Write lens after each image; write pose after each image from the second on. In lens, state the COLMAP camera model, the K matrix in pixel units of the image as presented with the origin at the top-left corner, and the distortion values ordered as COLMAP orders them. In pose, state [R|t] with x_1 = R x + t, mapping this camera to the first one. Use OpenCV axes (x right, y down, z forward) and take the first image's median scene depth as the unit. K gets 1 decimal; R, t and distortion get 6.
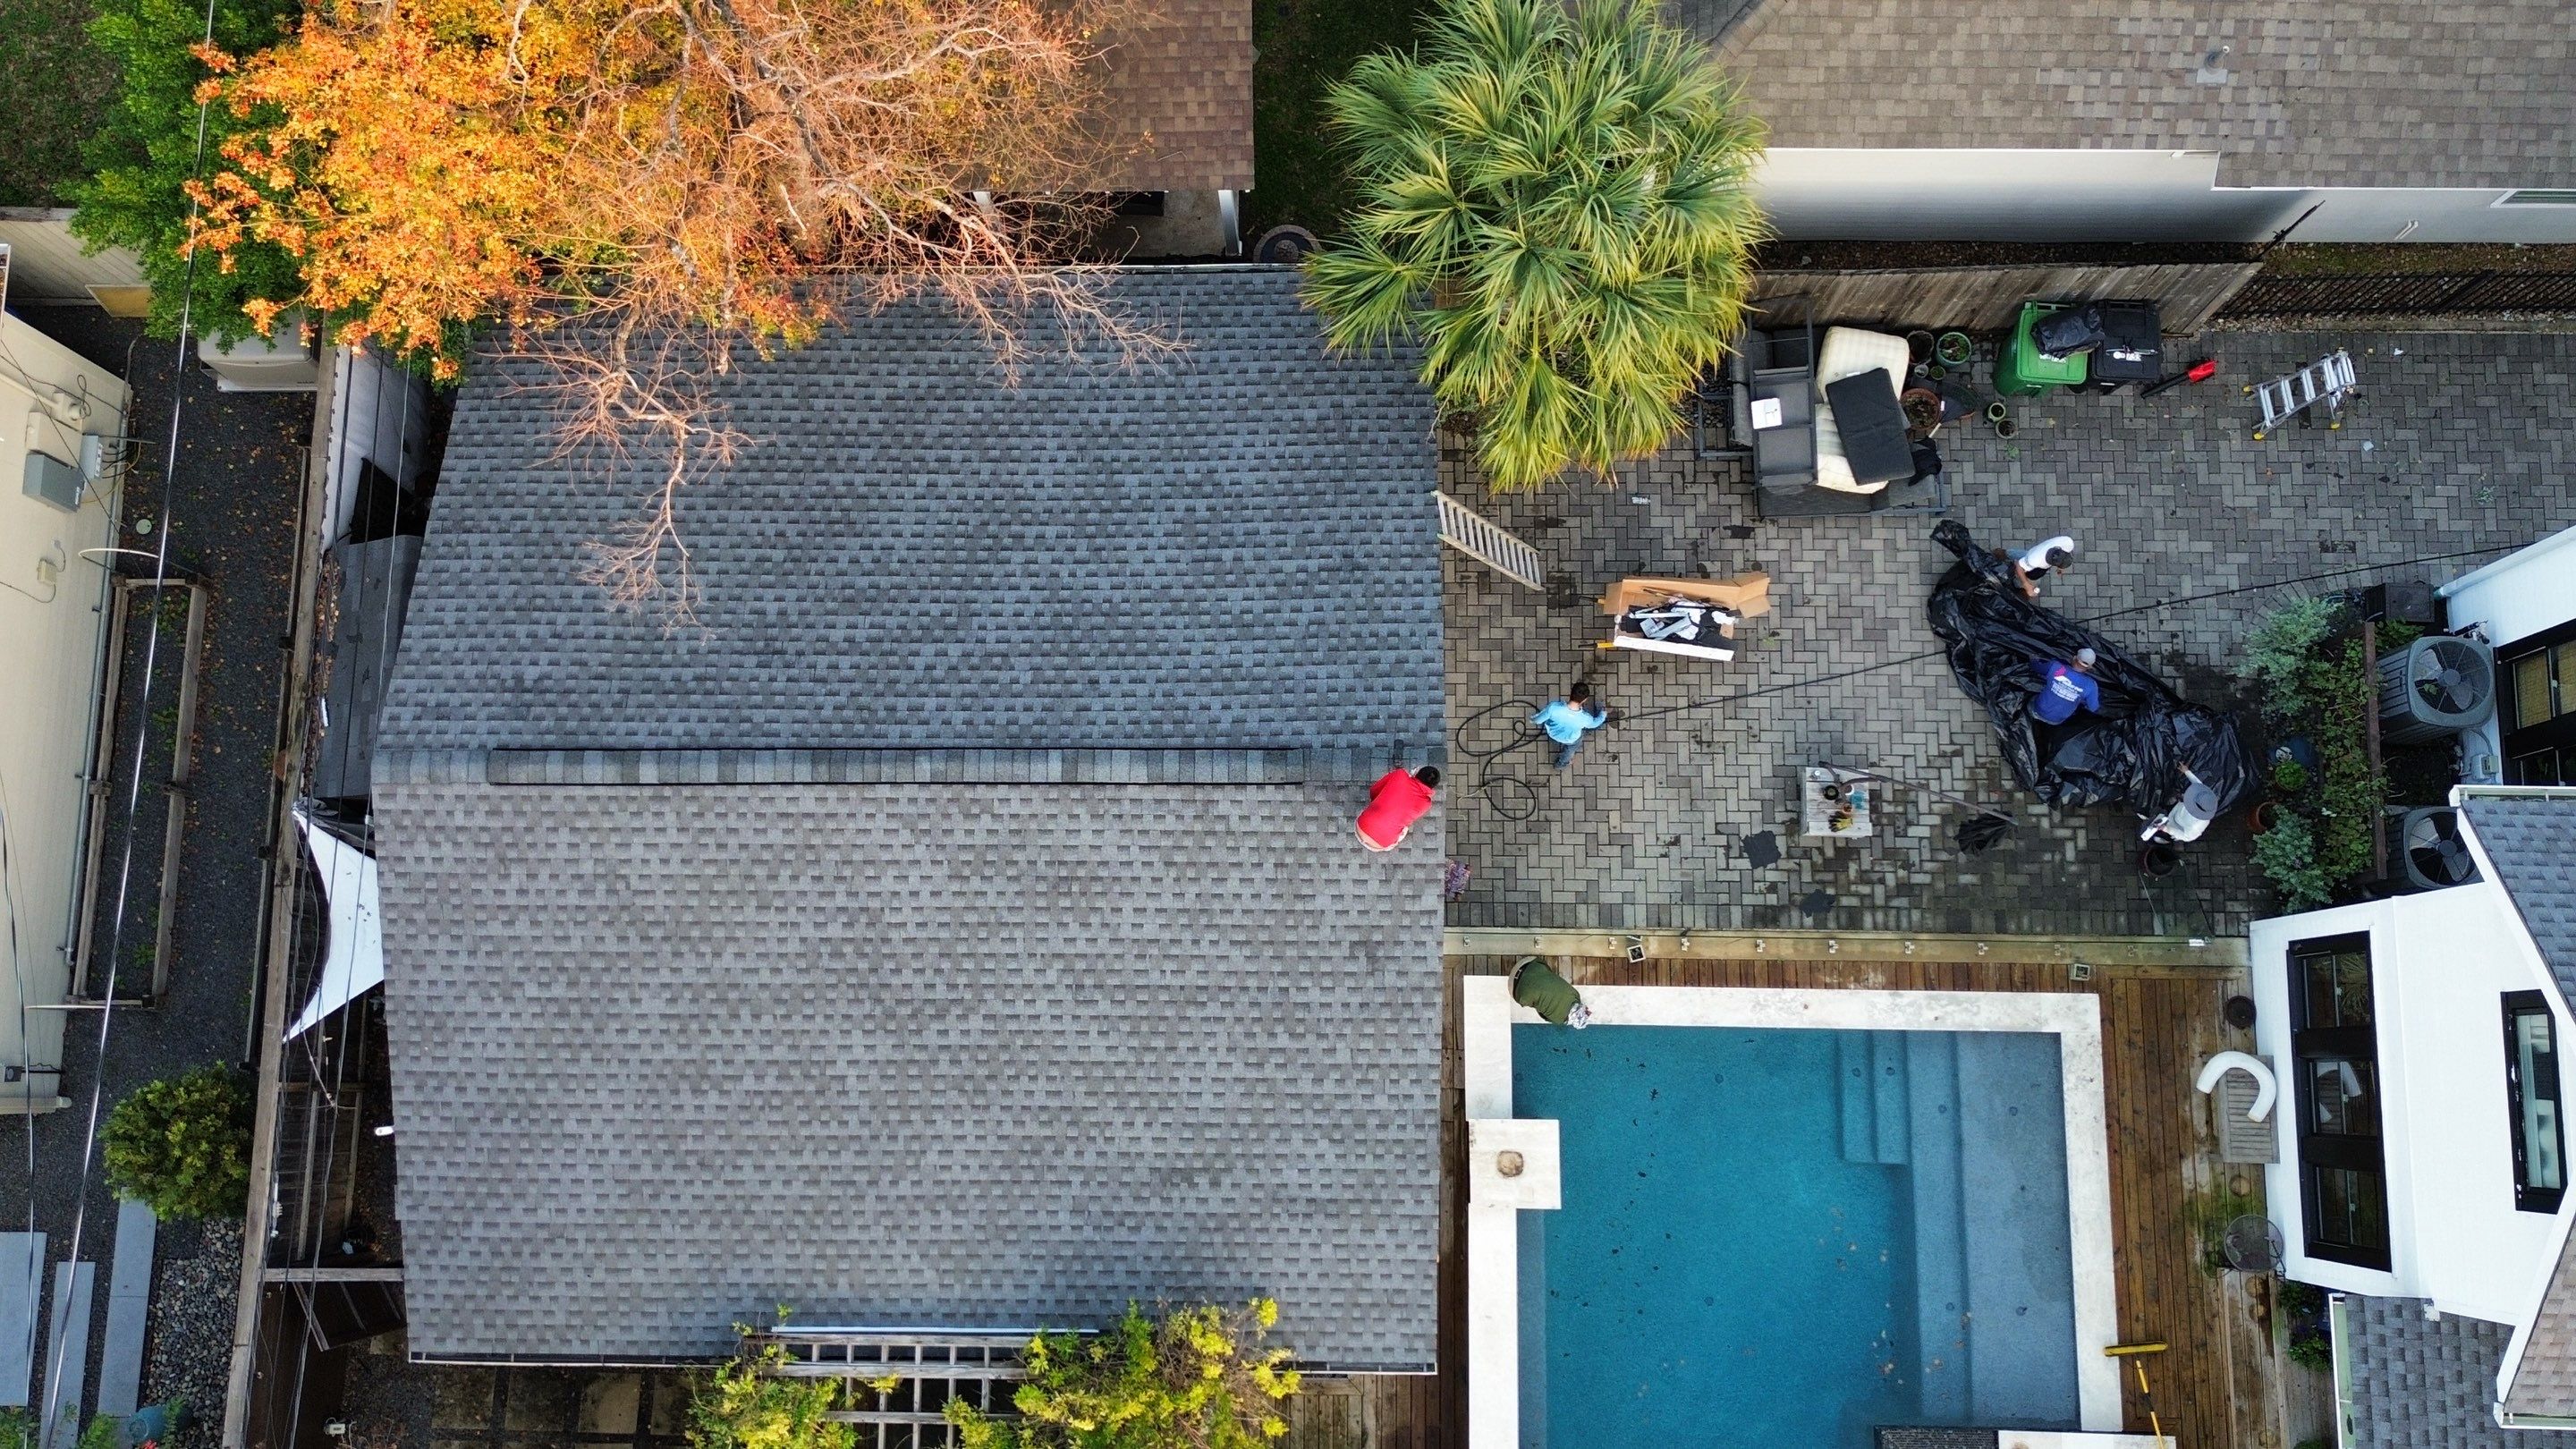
lens RADIAL K [[2083.2, 0, 1267.1], [0, 2083.2, 739.0], [0, 0, 1]] dist [0.059027, -0.041633]
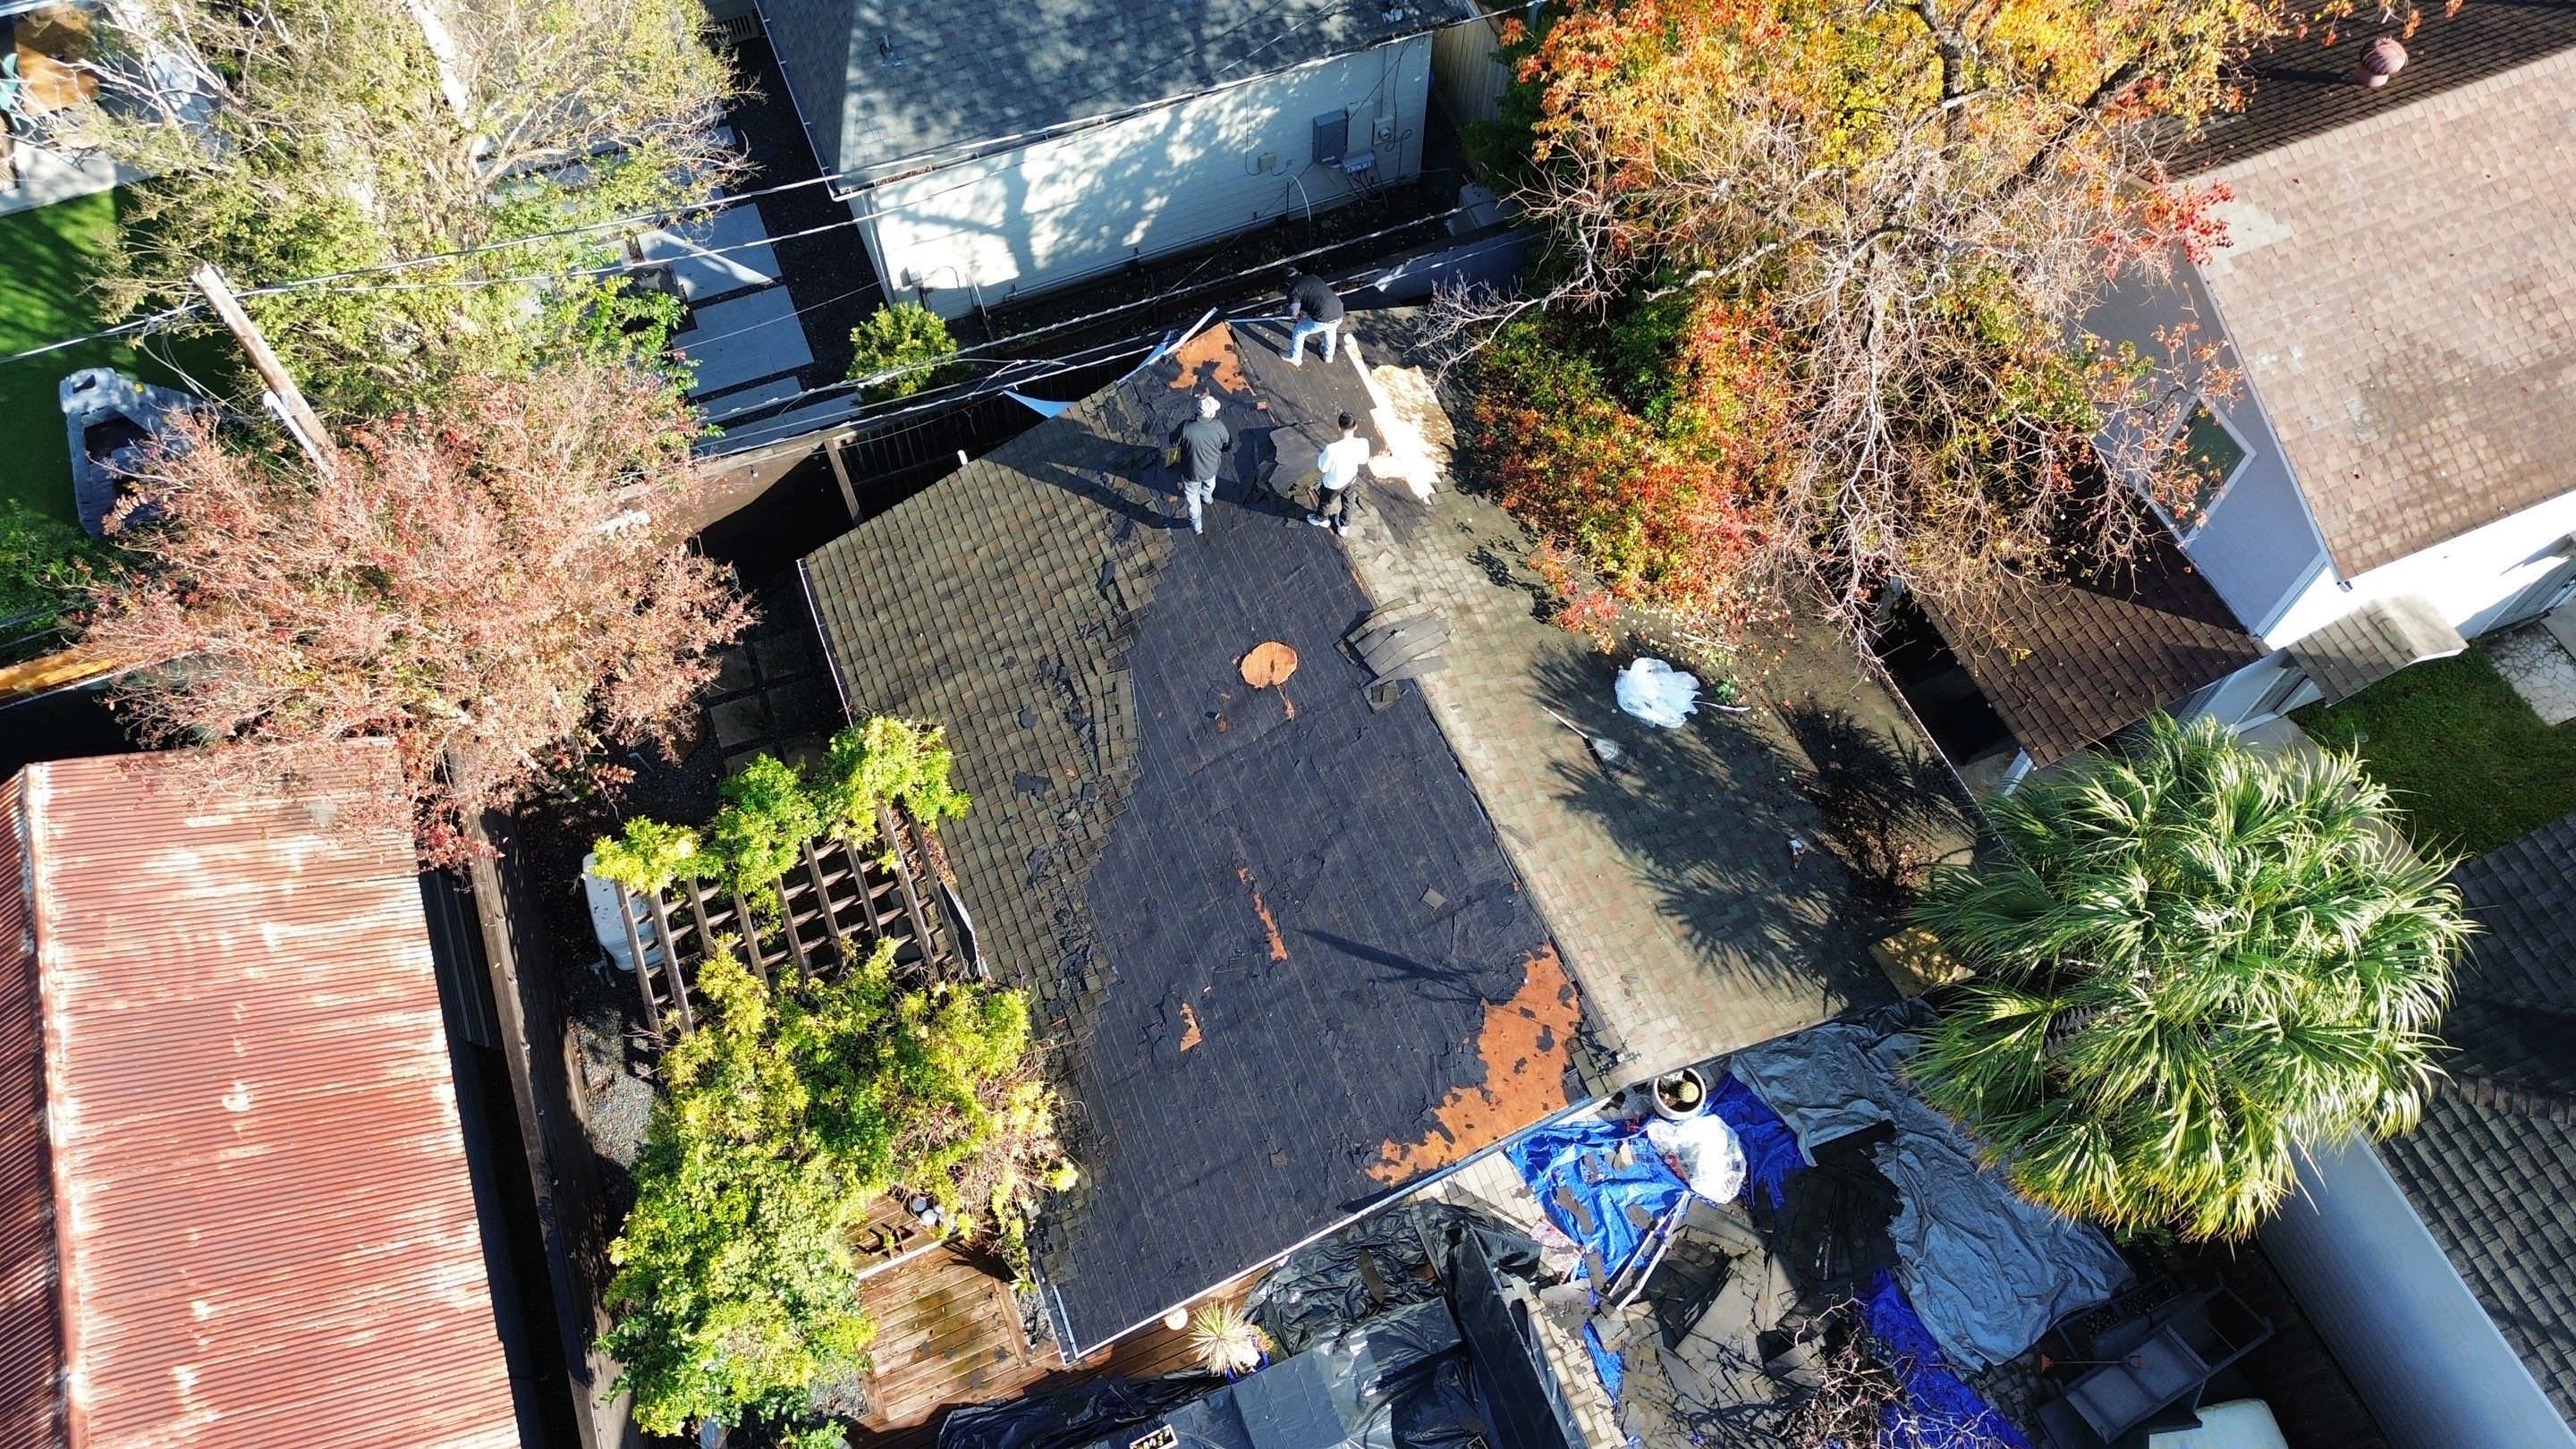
lens RADIAL K [[1807.7, 0, 1286.0], [0, 1807.7, 718.9], [0, 0, 1]] dist [0.055495, -0.058988]
pose [[0.392948, 0.809297, -0.436612, 0.247486], [-0.909428, 0.412310, -0.054228, 0.131816], [0.136133, 0.418376, 0.898014, 0.124898]]
